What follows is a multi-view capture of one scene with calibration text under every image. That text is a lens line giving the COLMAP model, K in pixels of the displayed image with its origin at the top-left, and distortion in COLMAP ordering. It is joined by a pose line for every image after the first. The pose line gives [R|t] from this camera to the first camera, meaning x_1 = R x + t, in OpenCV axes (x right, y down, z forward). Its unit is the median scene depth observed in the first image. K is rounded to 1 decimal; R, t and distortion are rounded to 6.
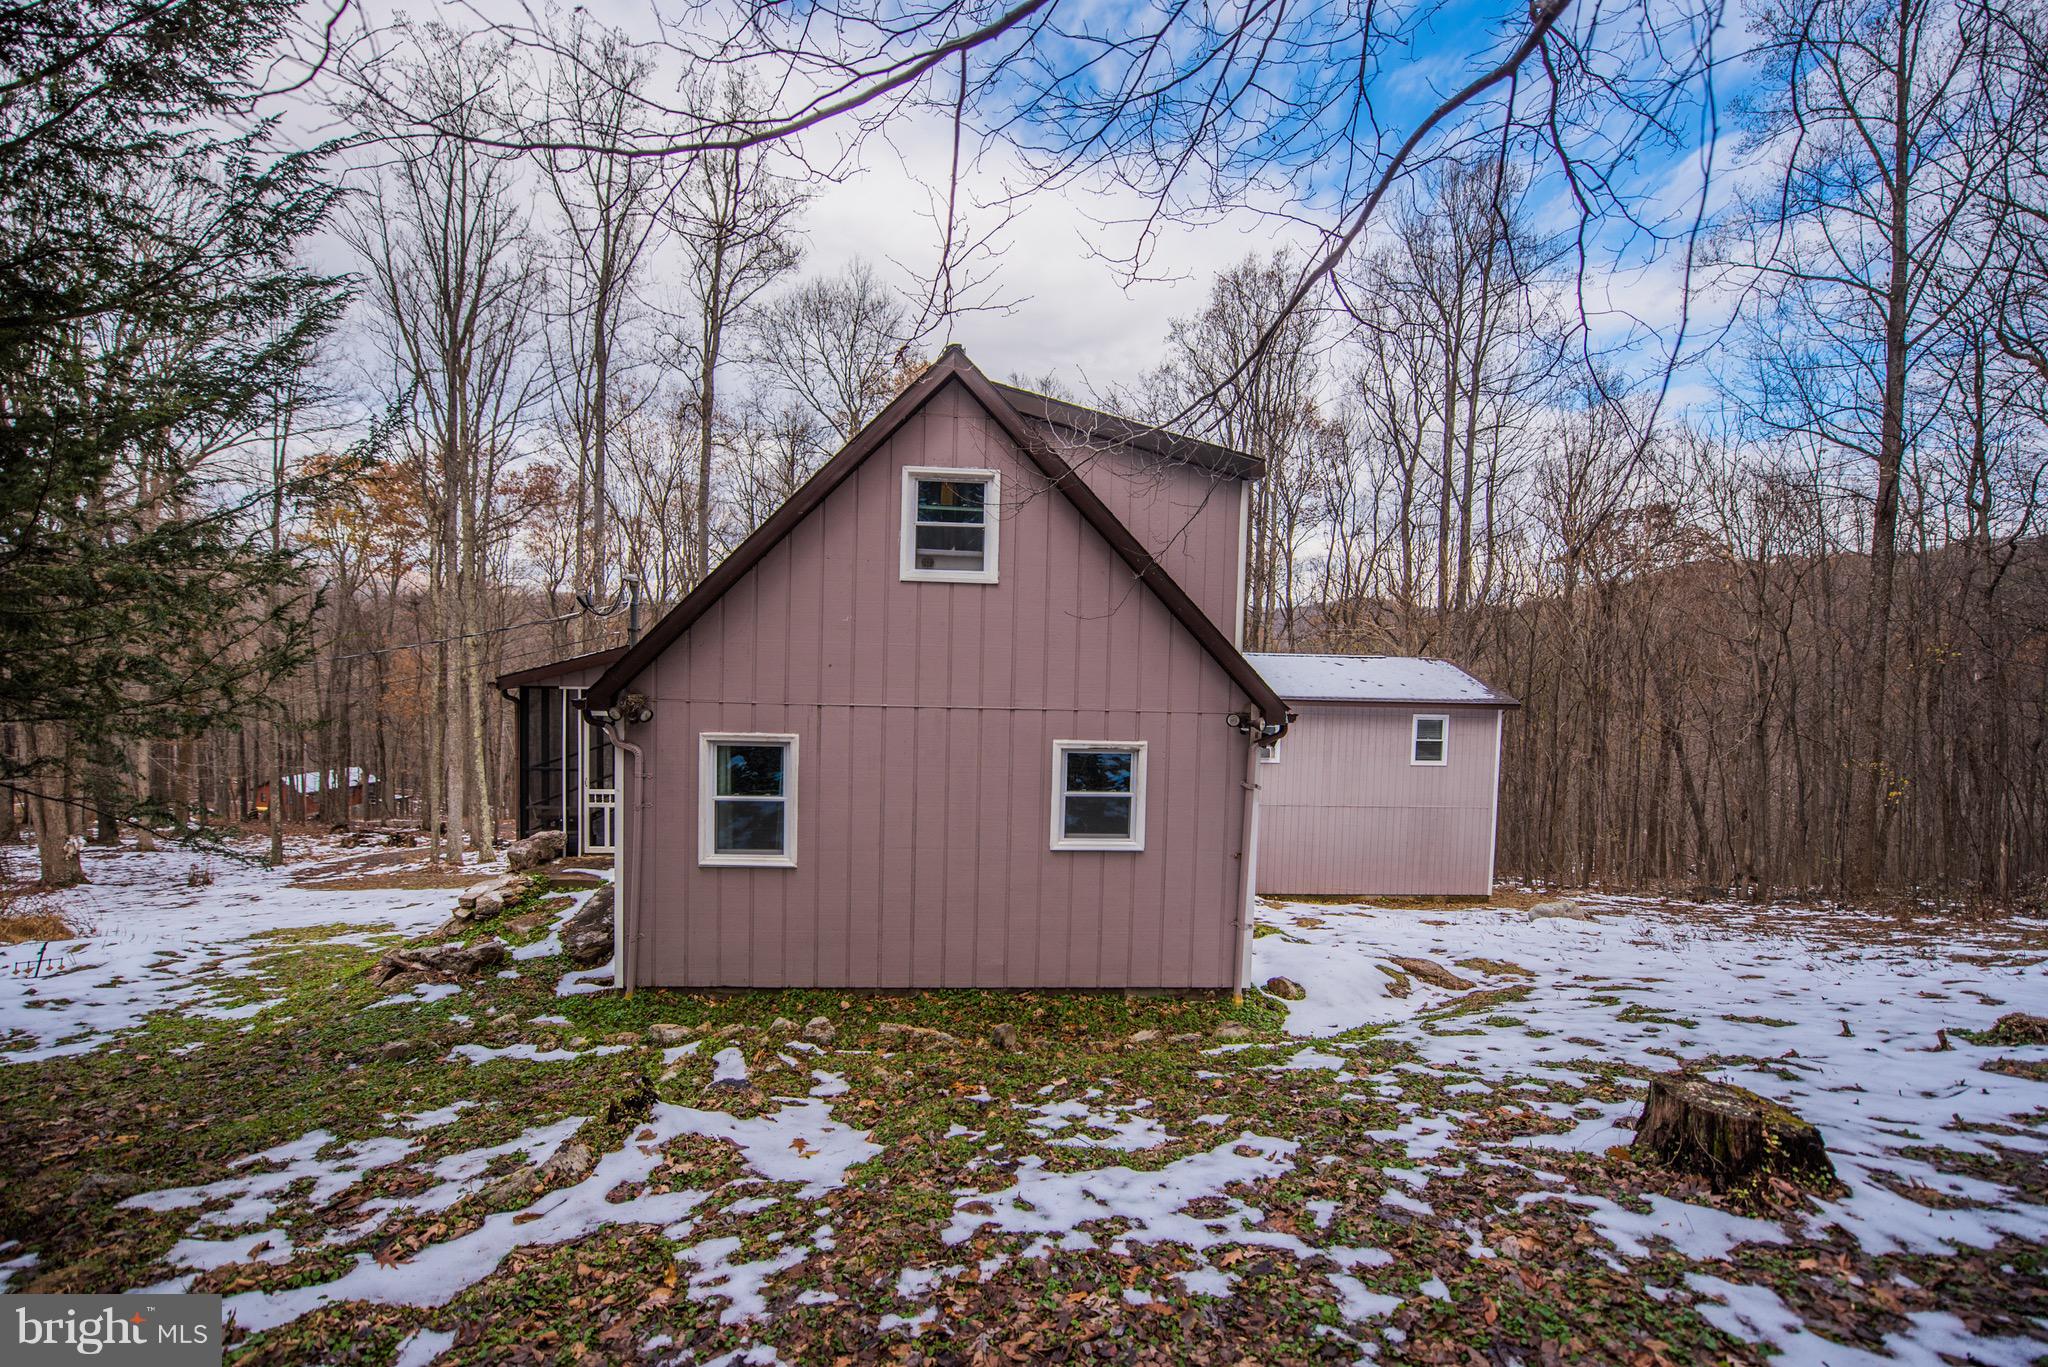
lens RADIAL K [[799.3, 0, 1016.4], [0, 799.3, 688.3], [0, 0, 1]] dist [0.006683, -0.002187]
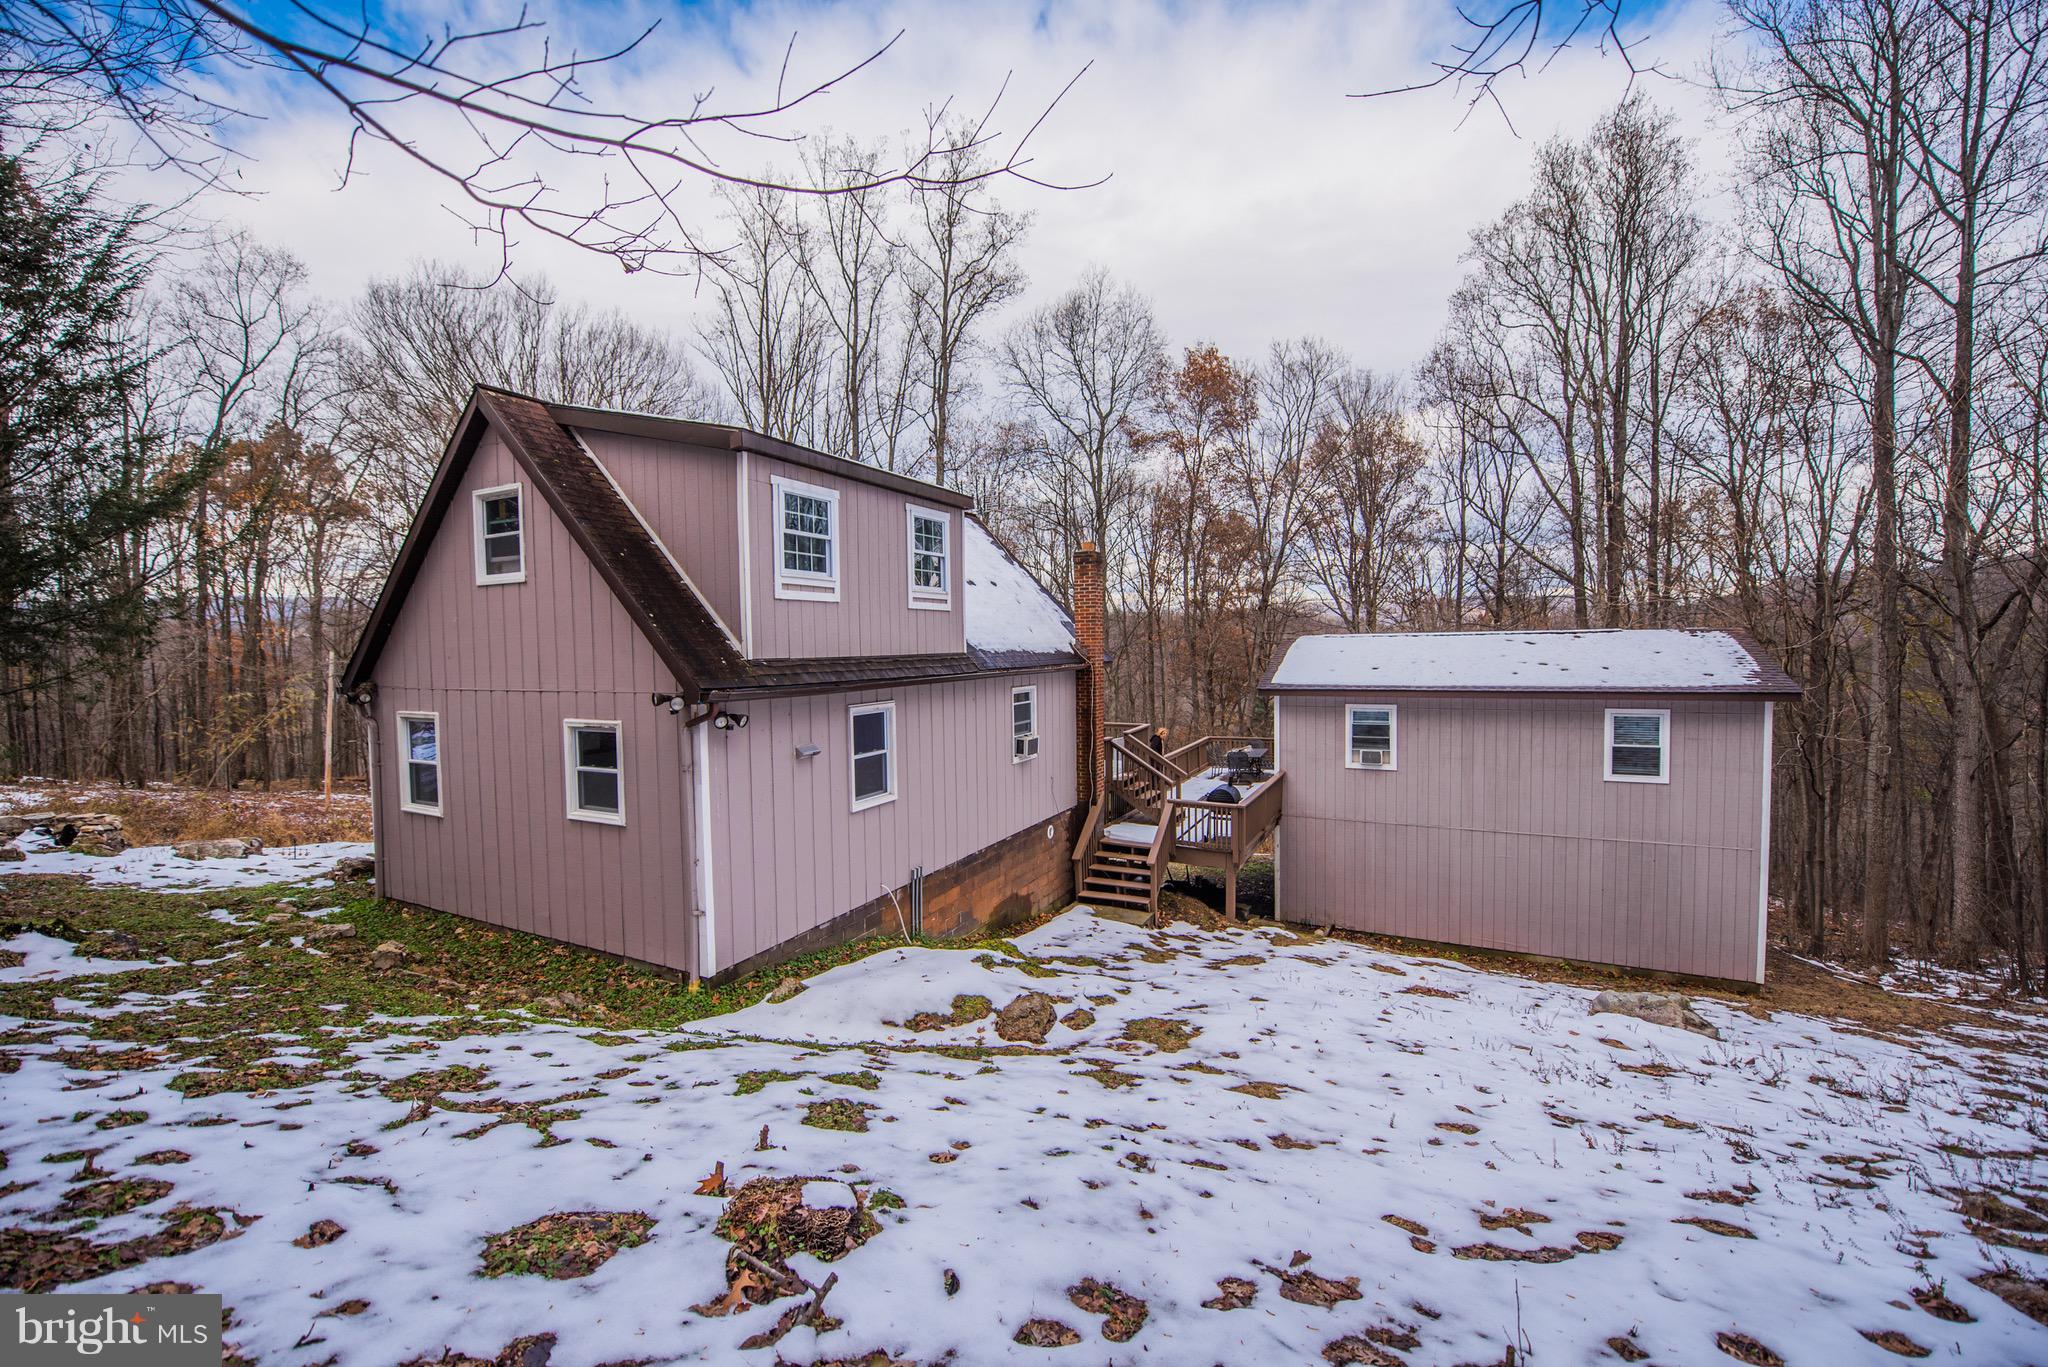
lens RADIAL K [[799.3, 0, 1023.9], [0, 799.3, 677.7], [0, 0, 1]] dist [0.006683, -0.002187]
pose [[0.864759, -0.015732, -0.501941, 0.408037], [0.009552, 0.999844, -0.014882, 0.010585], [0.502096, 0.008075, 0.864774, 0.128299]]
